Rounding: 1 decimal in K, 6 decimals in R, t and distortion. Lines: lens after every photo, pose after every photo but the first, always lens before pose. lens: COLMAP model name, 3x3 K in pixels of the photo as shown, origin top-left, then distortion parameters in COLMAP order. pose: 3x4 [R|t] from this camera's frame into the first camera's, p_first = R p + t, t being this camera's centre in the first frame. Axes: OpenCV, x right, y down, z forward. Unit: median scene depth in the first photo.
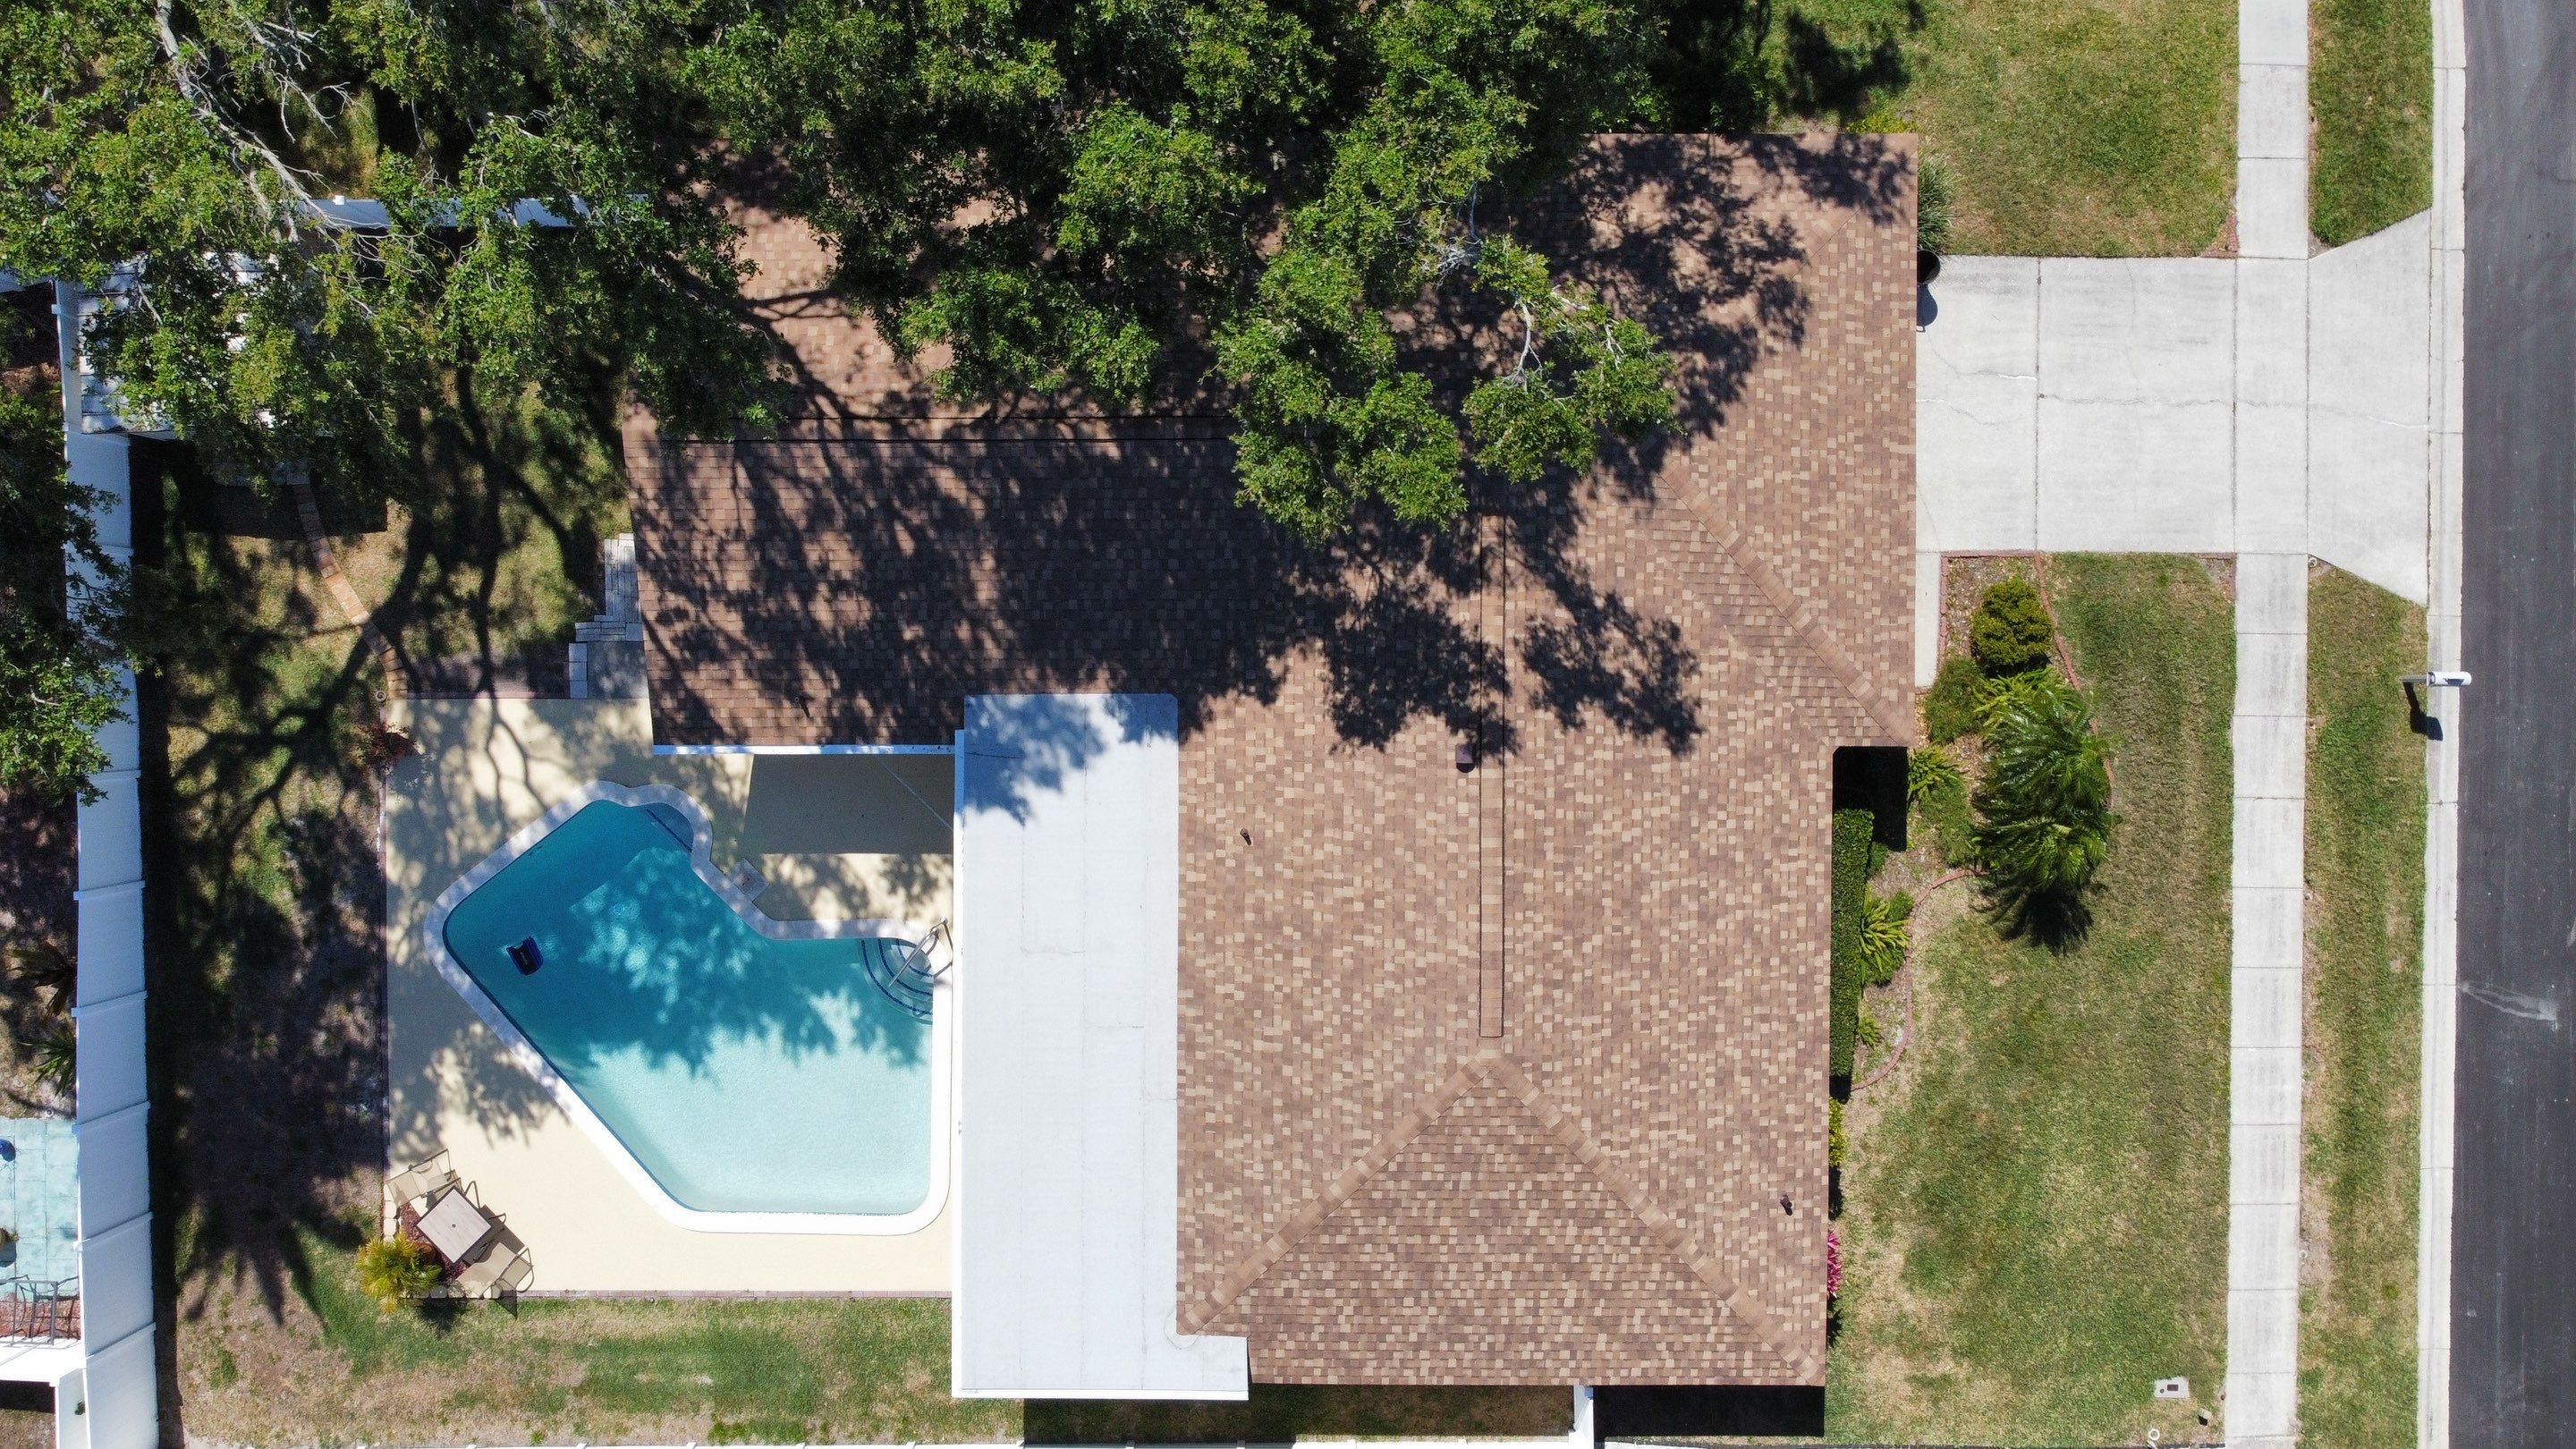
lens RADIAL K [[1937.4, 0, 1240.4], [0, 1937.4, 704.5], [0, 0, 1]] dist [0.018167, -0.024855]
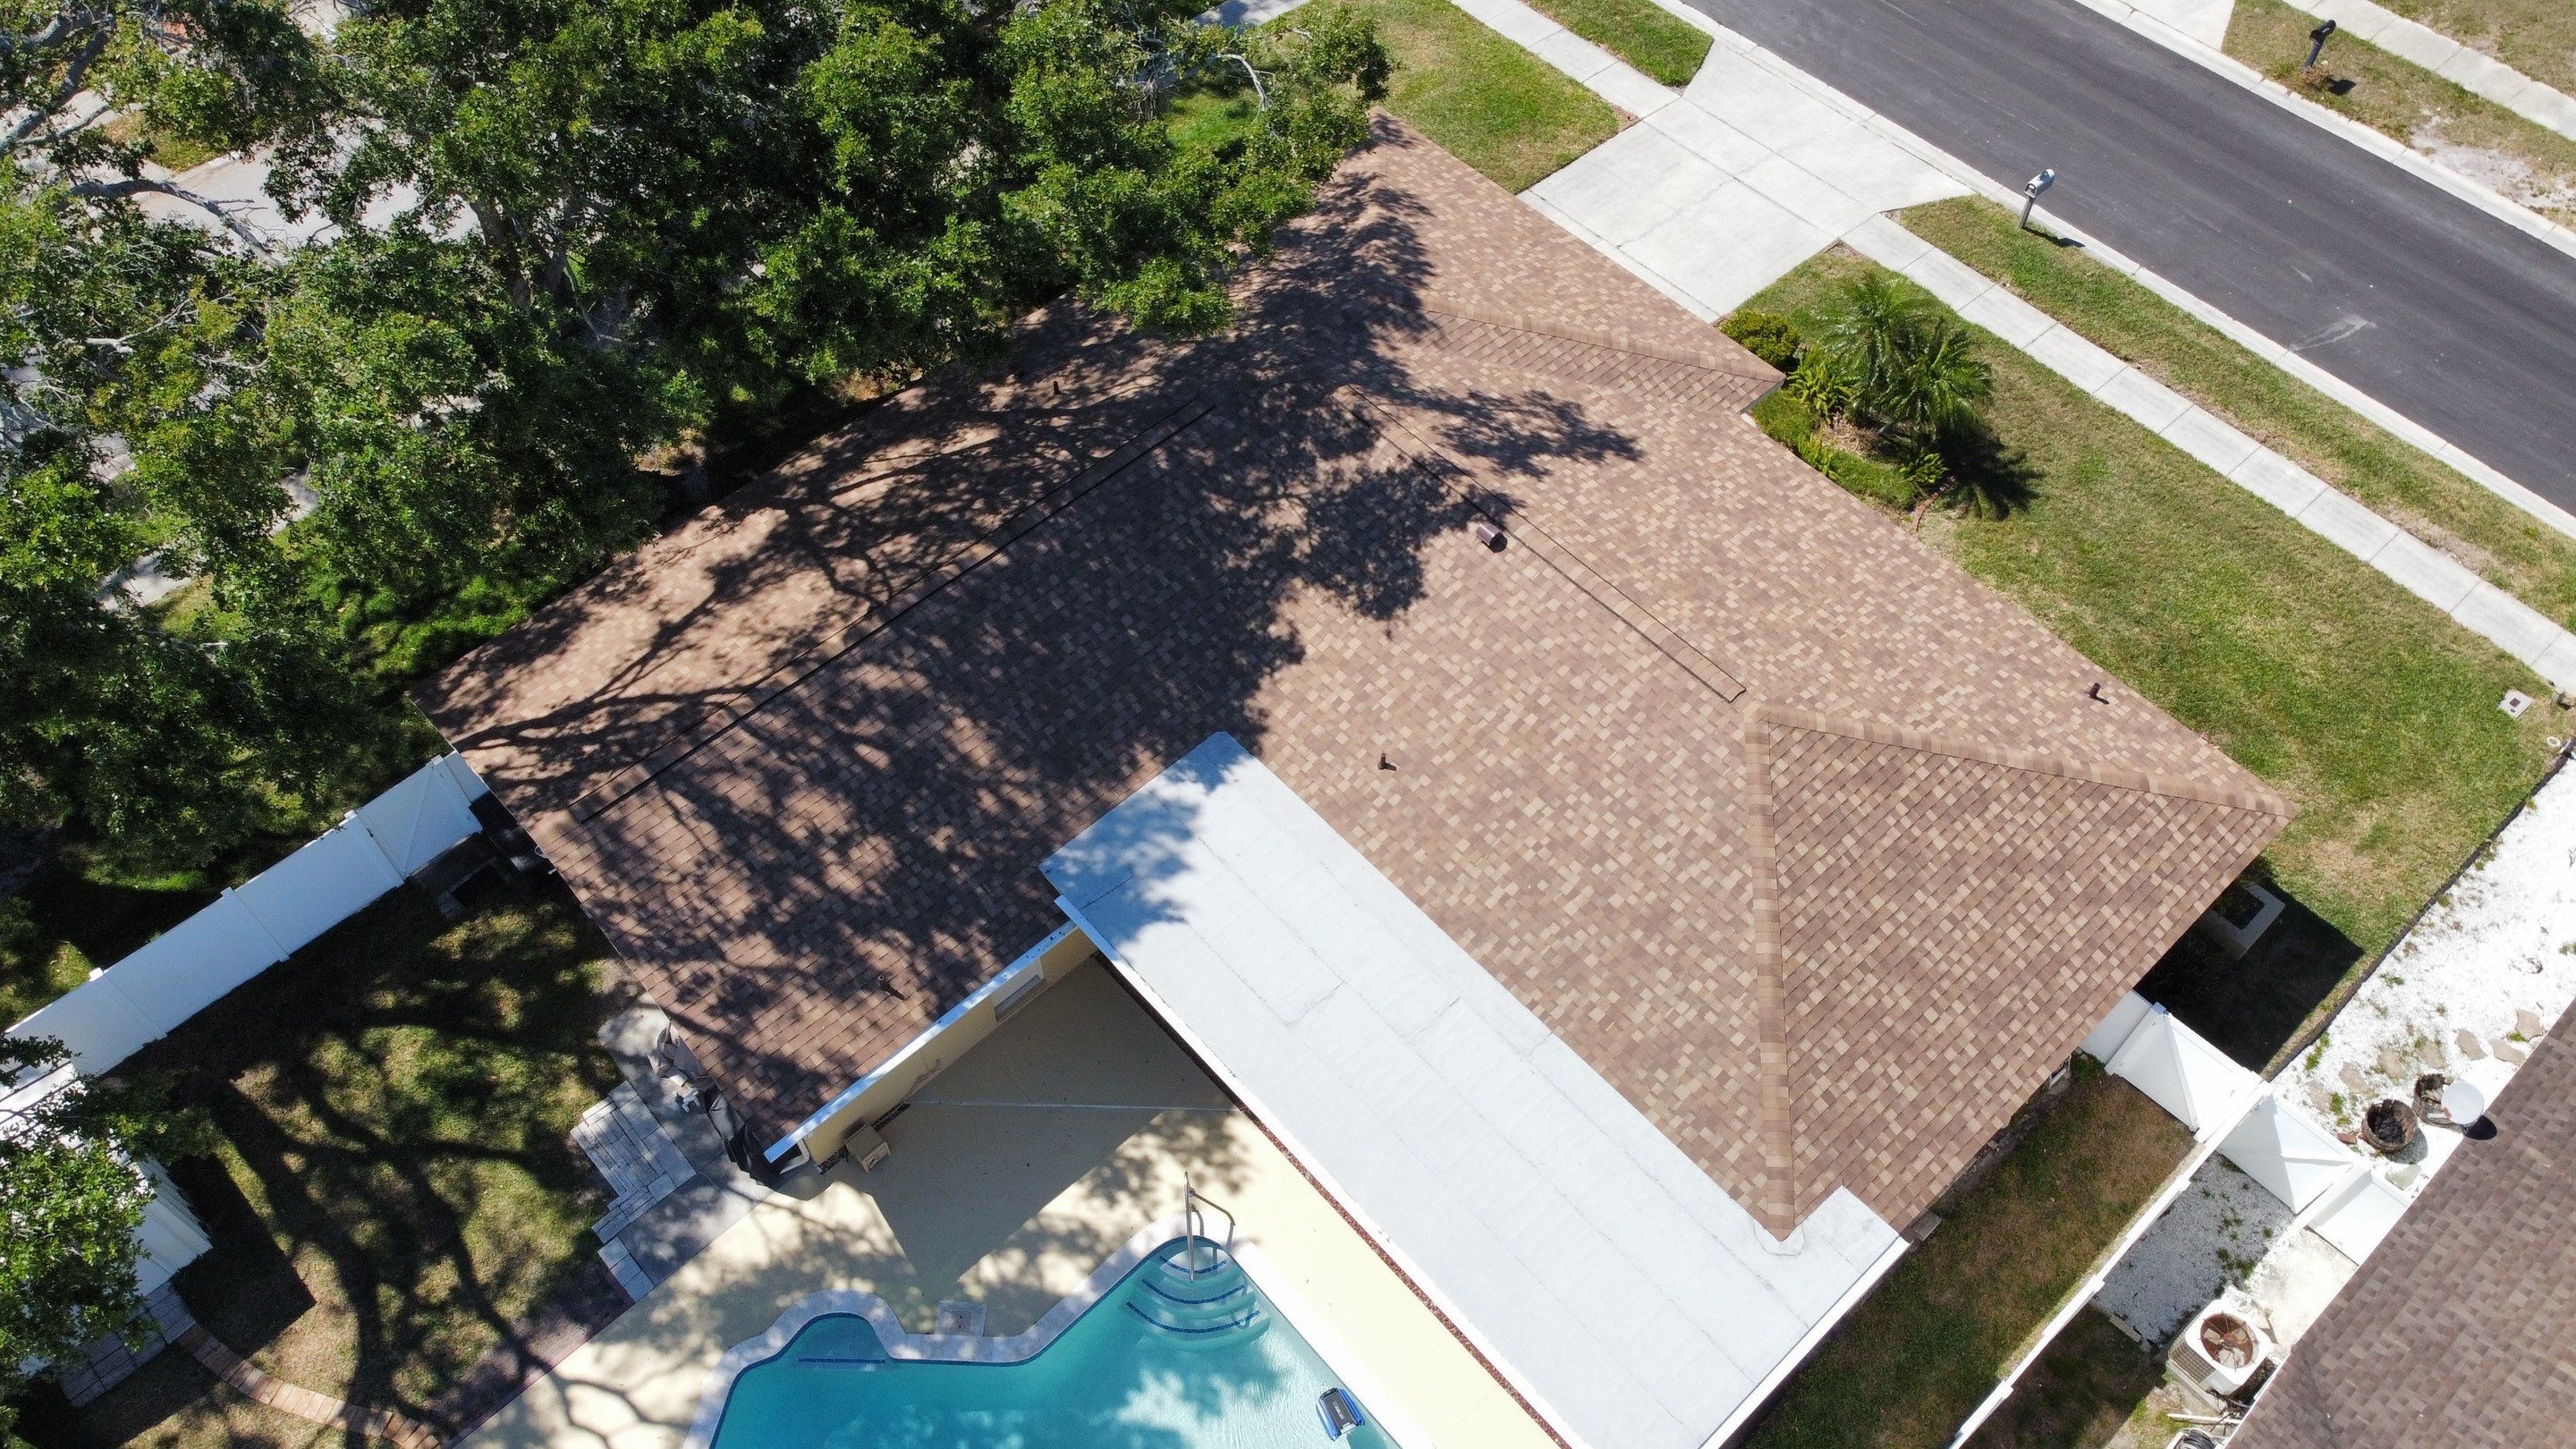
lens RADIAL K [[1937.4, 0, 1236.5], [0, 1937.4, 728.2], [0, 0, 1]] dist [0.018167, -0.024855]
pose [[0.746370, -0.545599, 0.381121, -0.369918], [0.665356, 0.598554, -0.446134, 0.402003], [0.015289, 0.586562, 0.809760, 0.268510]]
